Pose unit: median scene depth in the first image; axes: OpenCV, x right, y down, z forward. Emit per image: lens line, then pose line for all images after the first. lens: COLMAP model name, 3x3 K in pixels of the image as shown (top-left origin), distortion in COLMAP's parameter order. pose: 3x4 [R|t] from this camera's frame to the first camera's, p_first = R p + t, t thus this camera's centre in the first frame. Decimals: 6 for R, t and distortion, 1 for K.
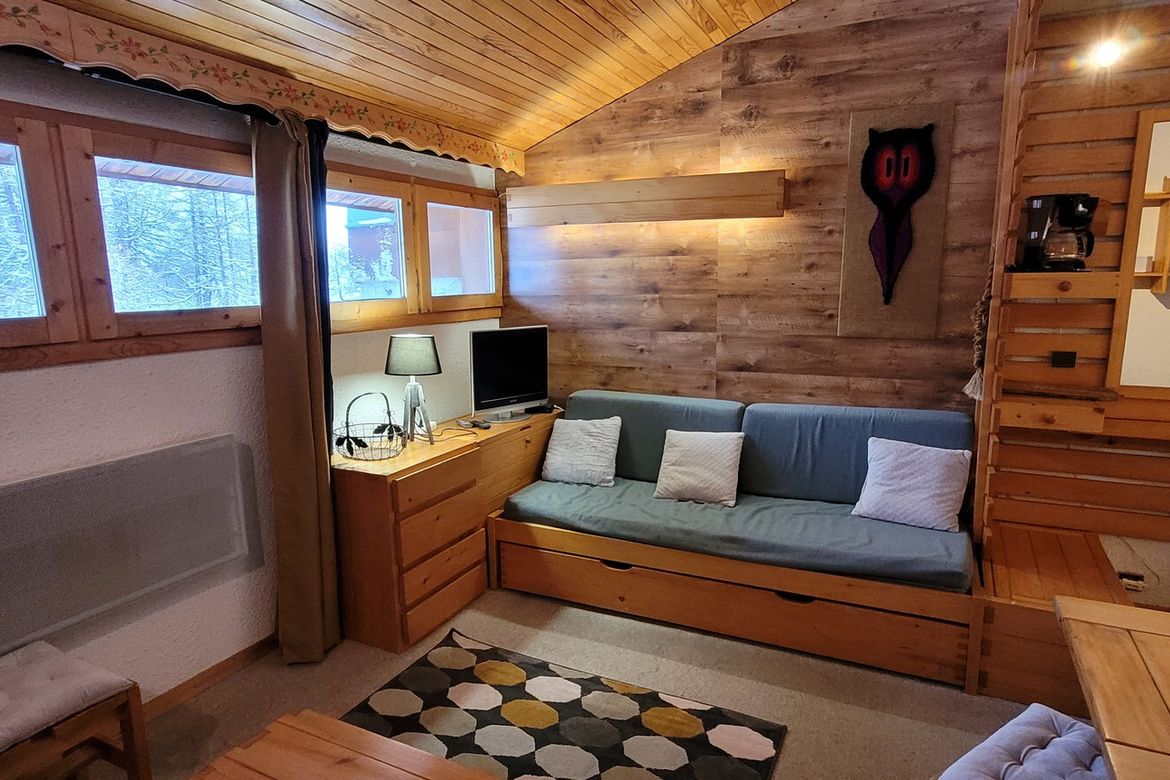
lens RADIAL K [[684.1, 0, 596.3], [0, 684.1, 399.1], [0, 0, 1]] dist [0.018616, -0.006138]
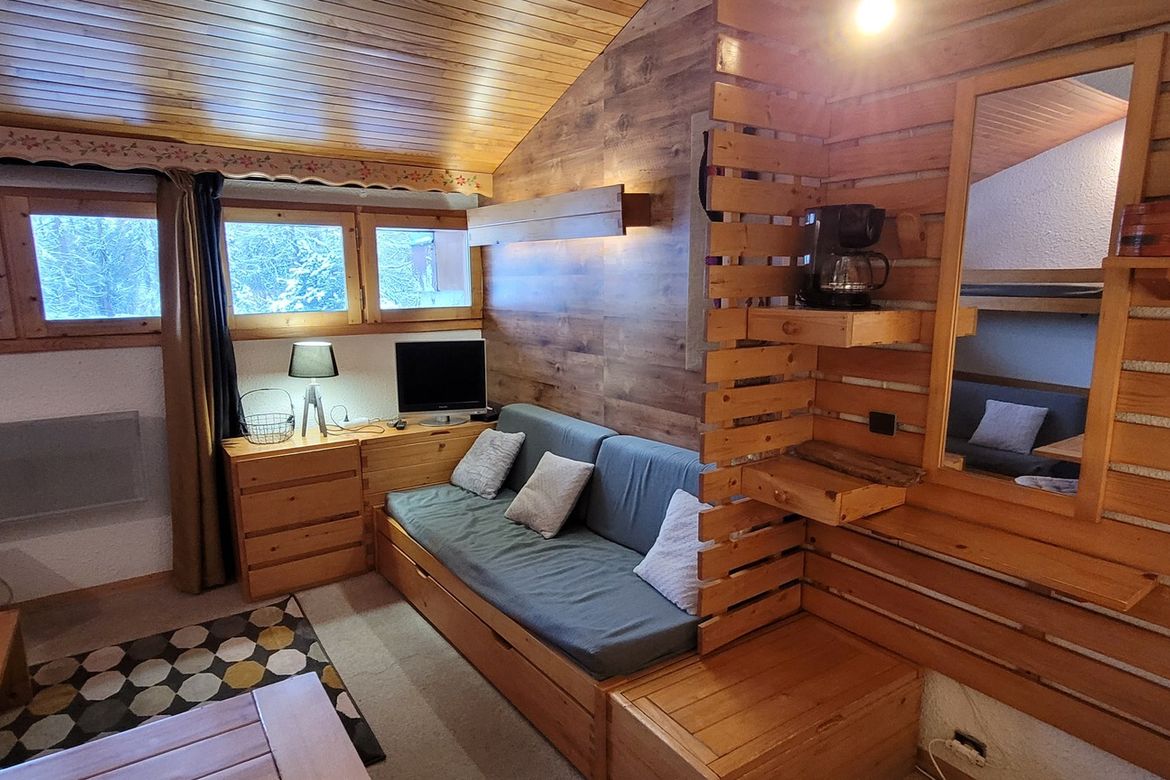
lens RADIAL K [[684.1, 0, 595.9], [0, 684.1, 400.1], [0, 0, 1]] dist [0.018616, -0.006138]
pose [[0.874284, 0.092783, -0.476465, 0.682721], [-0.090459, 0.995510, 0.027871, -0.067798], [0.476912, 0.018733, 0.878751, 0.179245]]
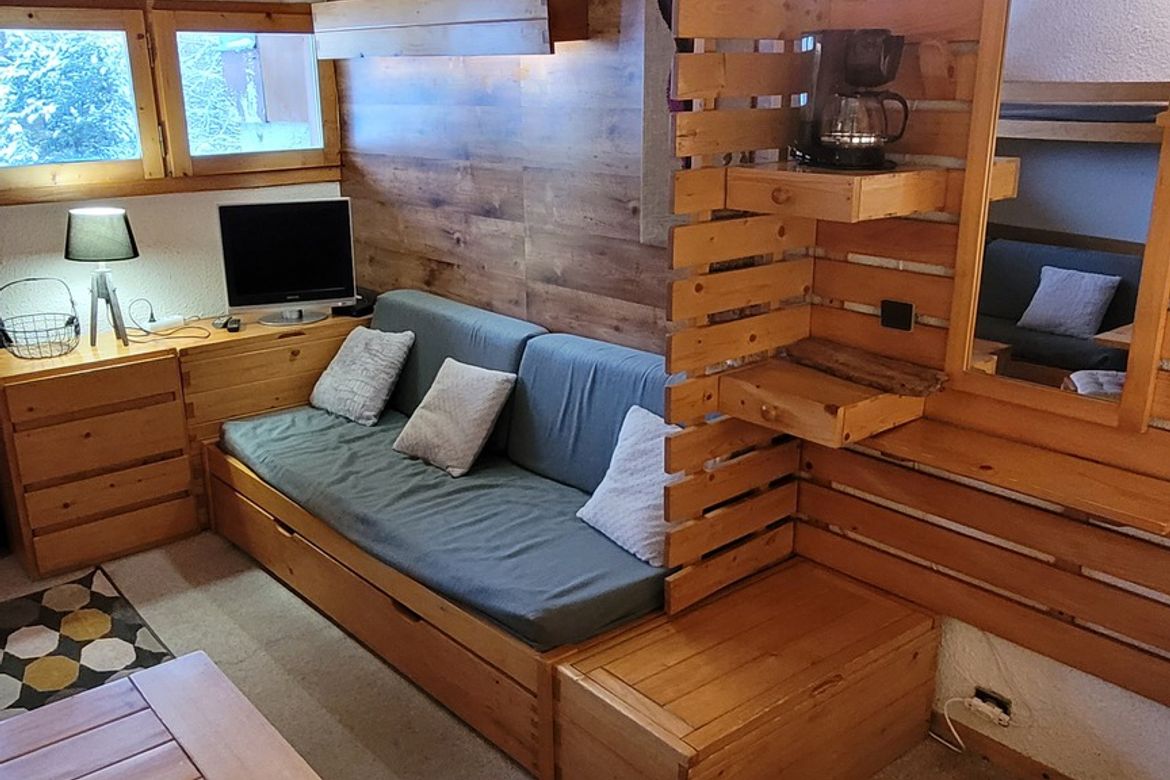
lens RADIAL K [[1023.6, 0, 575.5], [0, 1023.6, 387.7], [0, 0, 1]] dist [0.013402, 0.012457]
pose [[0.912714, 0.120299, -0.390488, 0.697625], [-0.071389, 0.987927, 0.137493, -0.086593], [0.402314, -0.097615, 0.910283, 0.091658]]
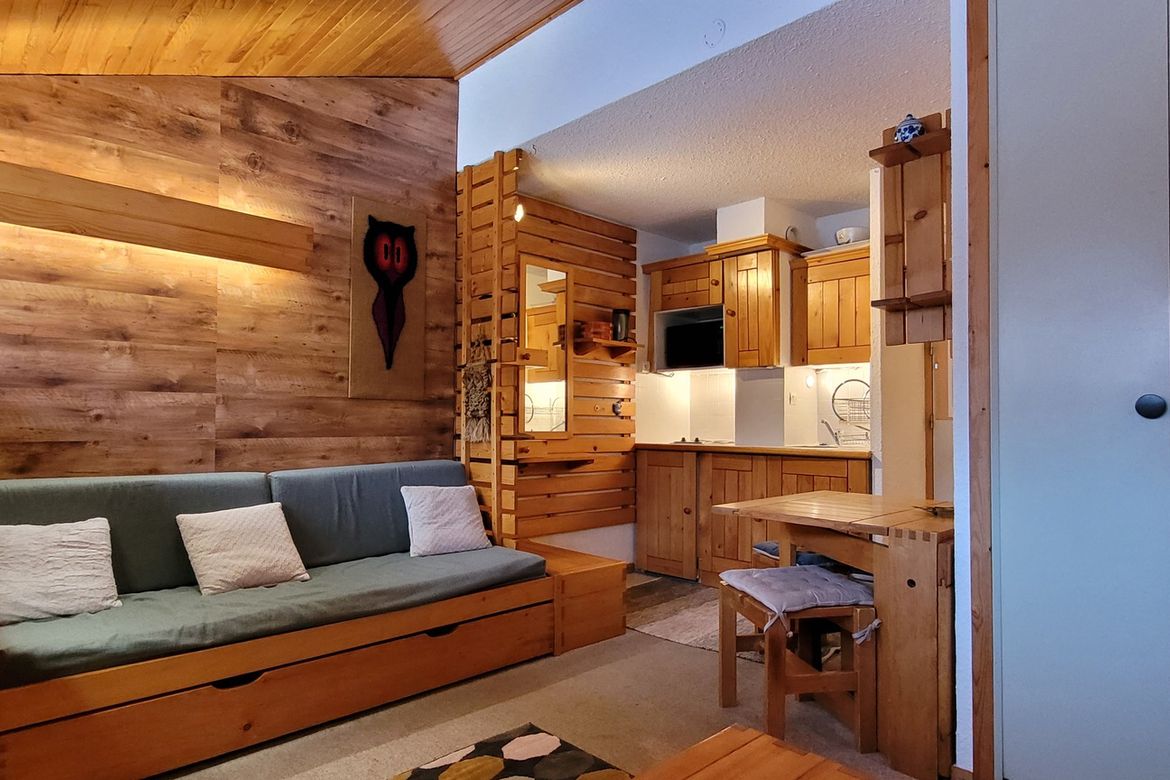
lens RADIAL K [[684.1, 0, 585.8], [0, 684.1, 399.7], [0, 0, 1]] dist [0.018616, -0.006138]
pose [[0.347344, 0.043270, 0.936739, -0.499265], [0.156062, 0.982337, -0.103244, 0.074879], [-0.924660, 0.182051, 0.334456, 0.329996]]
